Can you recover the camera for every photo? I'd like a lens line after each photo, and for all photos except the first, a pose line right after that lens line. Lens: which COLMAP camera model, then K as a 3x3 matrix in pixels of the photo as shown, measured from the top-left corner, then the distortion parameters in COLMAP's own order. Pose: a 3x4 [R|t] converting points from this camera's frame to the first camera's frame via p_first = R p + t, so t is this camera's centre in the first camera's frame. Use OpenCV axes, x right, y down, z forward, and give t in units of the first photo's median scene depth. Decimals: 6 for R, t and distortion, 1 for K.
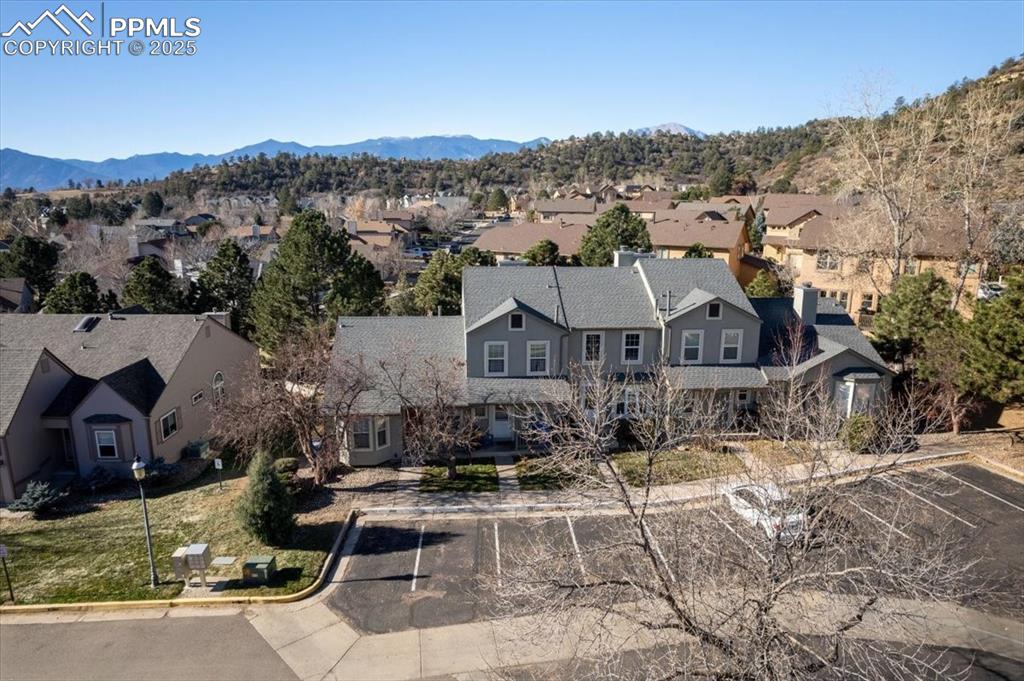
lens RADIAL K [[661.6, 0, 512.0], [0, 661.6, 340.5], [0, 0, 1]] dist [-0.072921, 0.069100]
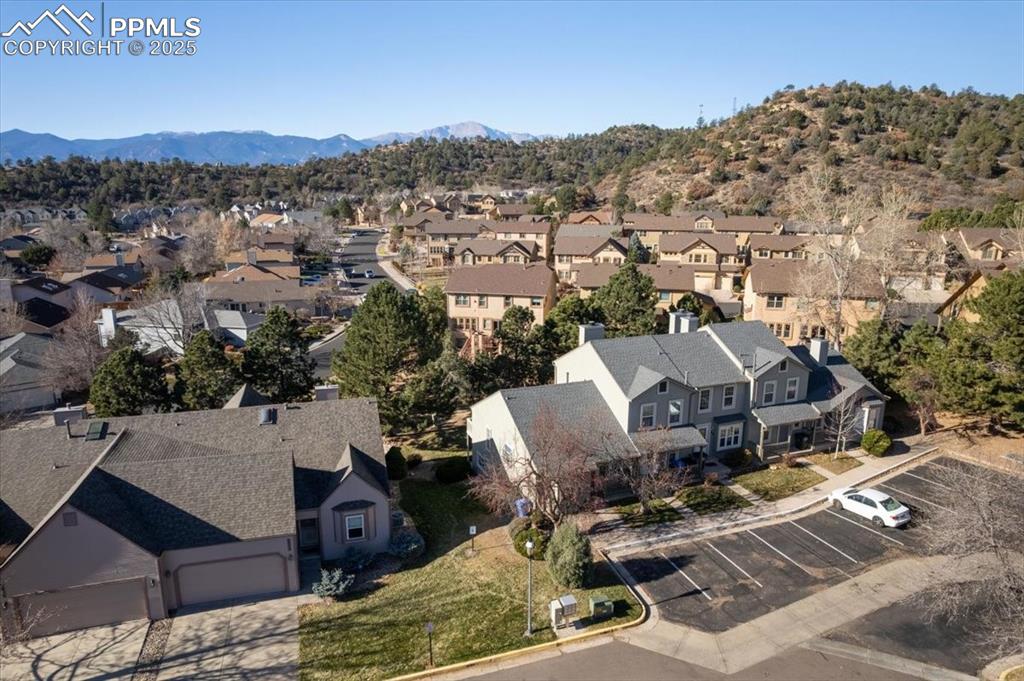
lens RADIAL K [[661.6, 0, 512.0], [0, 661.6, 340.5], [0, 0, 1]] dist [-0.072921, 0.069100]
pose [[0.958272, -0.065674, 0.278212, -0.563449], [0.064562, 0.997827, 0.013167, -0.139520], [-0.278472, 0.005344, 0.960430, -0.151016]]
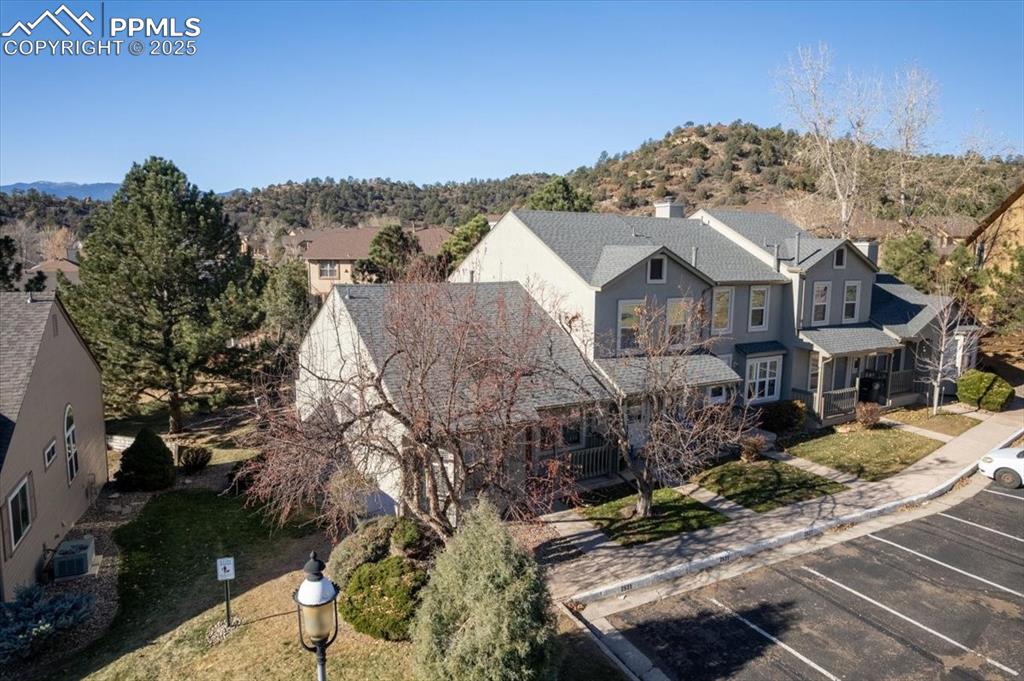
lens RADIAL K [[661.6, 0, 512.0], [0, 661.6, 340.5], [0, 0, 1]] dist [-0.072921, 0.069100]
pose [[0.907776, -0.057290, 0.415524, -0.362985], [0.089685, 0.994230, -0.058854, 0.061390], [-0.409754, 0.090692, 0.907676, 0.405441]]
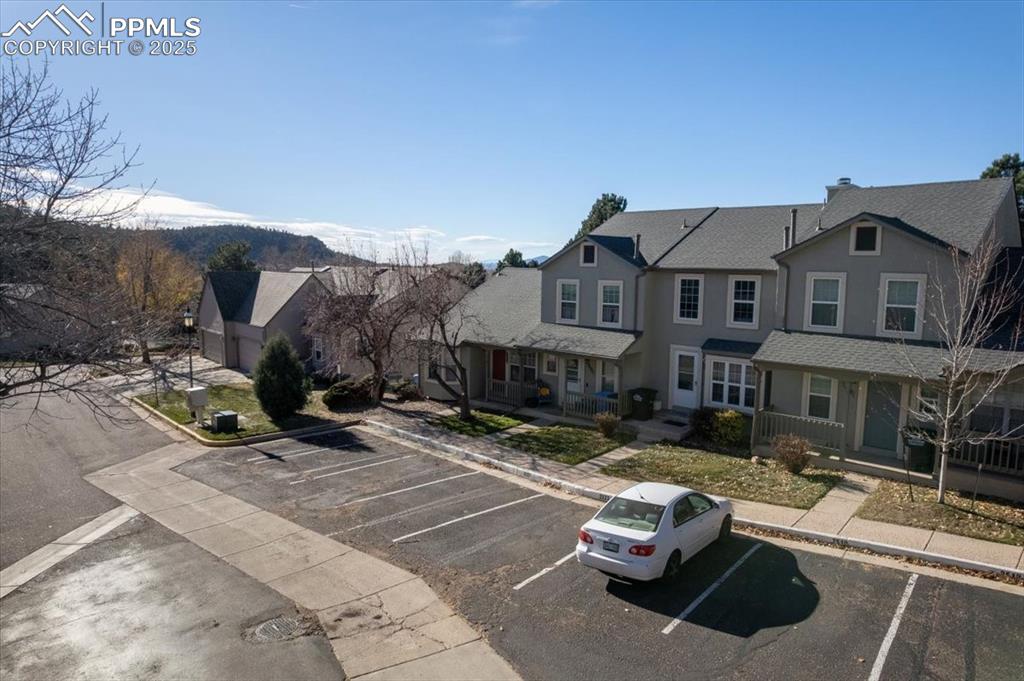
lens RADIAL K [[661.6, 0, 512.0], [0, 661.6, 340.5], [0, 0, 1]] dist [-0.072921, 0.069100]
pose [[0.645428, 0.086833, -0.758869, 0.496395], [-0.174378, 0.984031, -0.035714, 0.104202], [0.743649, 0.155381, 0.650263, 0.381092]]
